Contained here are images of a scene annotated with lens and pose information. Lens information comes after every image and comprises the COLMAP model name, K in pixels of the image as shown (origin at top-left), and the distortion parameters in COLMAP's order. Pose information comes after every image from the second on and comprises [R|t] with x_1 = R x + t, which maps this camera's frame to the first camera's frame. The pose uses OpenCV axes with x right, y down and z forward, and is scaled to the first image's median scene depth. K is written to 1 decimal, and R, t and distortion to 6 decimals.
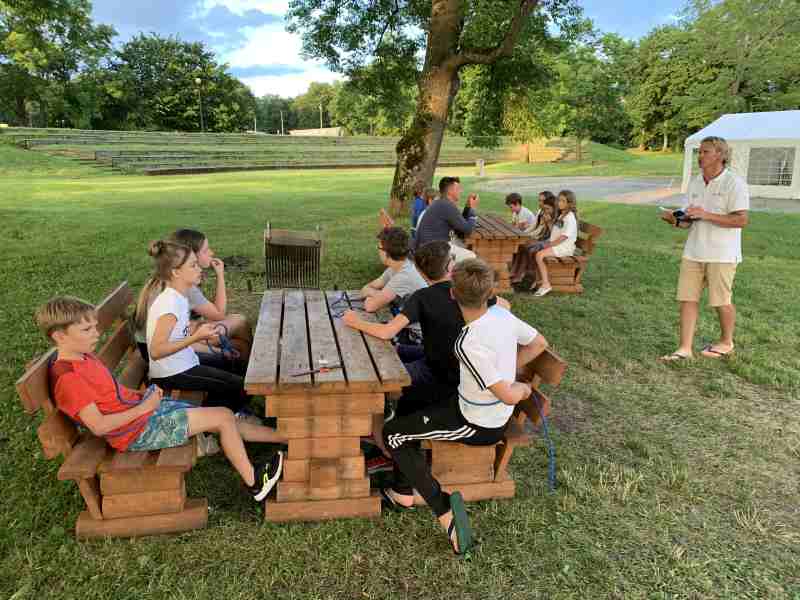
lens RADIAL K [[619.0, 0, 400.0], [0, 619.0, 300.0], [0, 0, 1]] dist [0.003225, -0.009644]
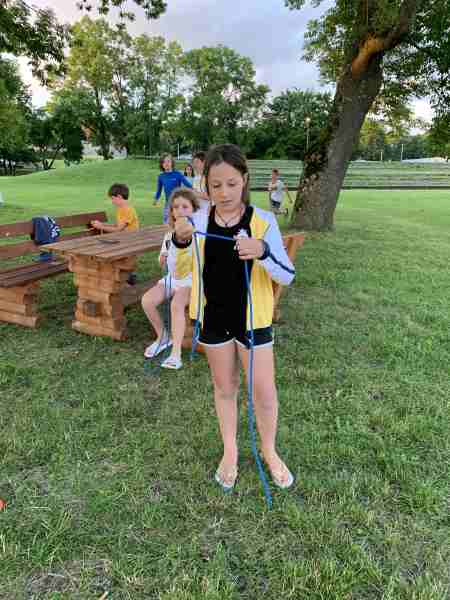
lens RADIAL K [[464.3, 0, 231.4], [0, 464.3, 298.9], [0, 0, 1]] dist [0.003225, -0.009644]
pose [[0.854552, 0.129501, -0.502962, 0.055166], [-0.119769, 0.991450, 0.051783, -0.010057], [0.505368, 0.015988, 0.862756, 0.064088]]
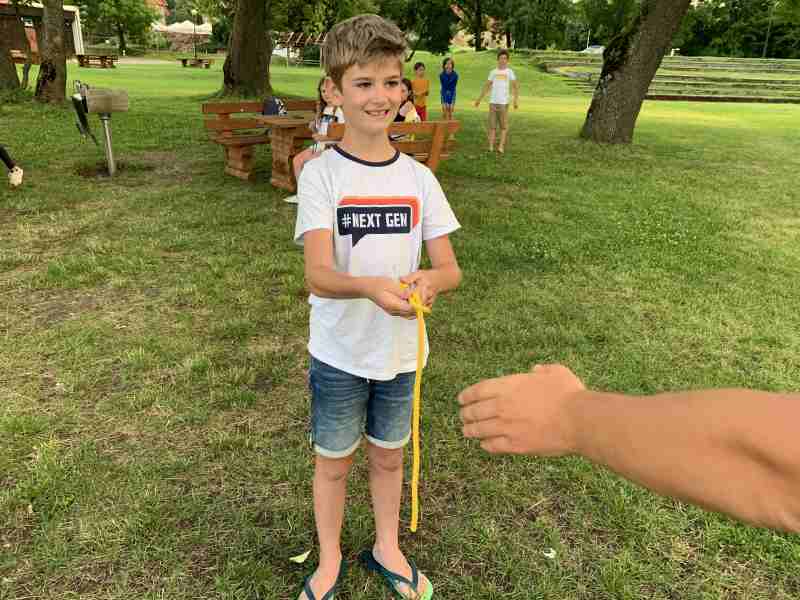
lens RADIAL K [[619.0, 0, 400.0], [0, 619.0, 300.0], [0, 0, 1]] dist [0.003225, -0.009644]
pose [[0.586601, 0.292160, -0.755342, 0.103749], [-0.216459, 0.955293, 0.201396, -0.007994], [0.780413, 0.045362, 0.623617, 0.057916]]
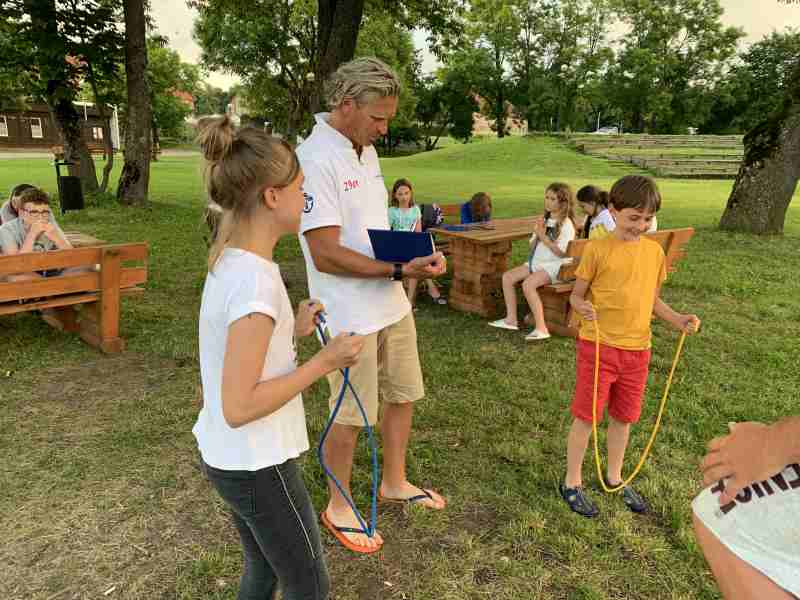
lens RADIAL K [[619.0, 0, 400.0], [0, 619.0, 300.0], [0, 0, 1]] dist [0.003225, -0.009644]
pose [[0.576753, 0.184456, -0.795821, 0.072375], [-0.194790, 0.977128, 0.085309, -0.007775], [0.793355, 0.105816, 0.599492, 0.049052]]
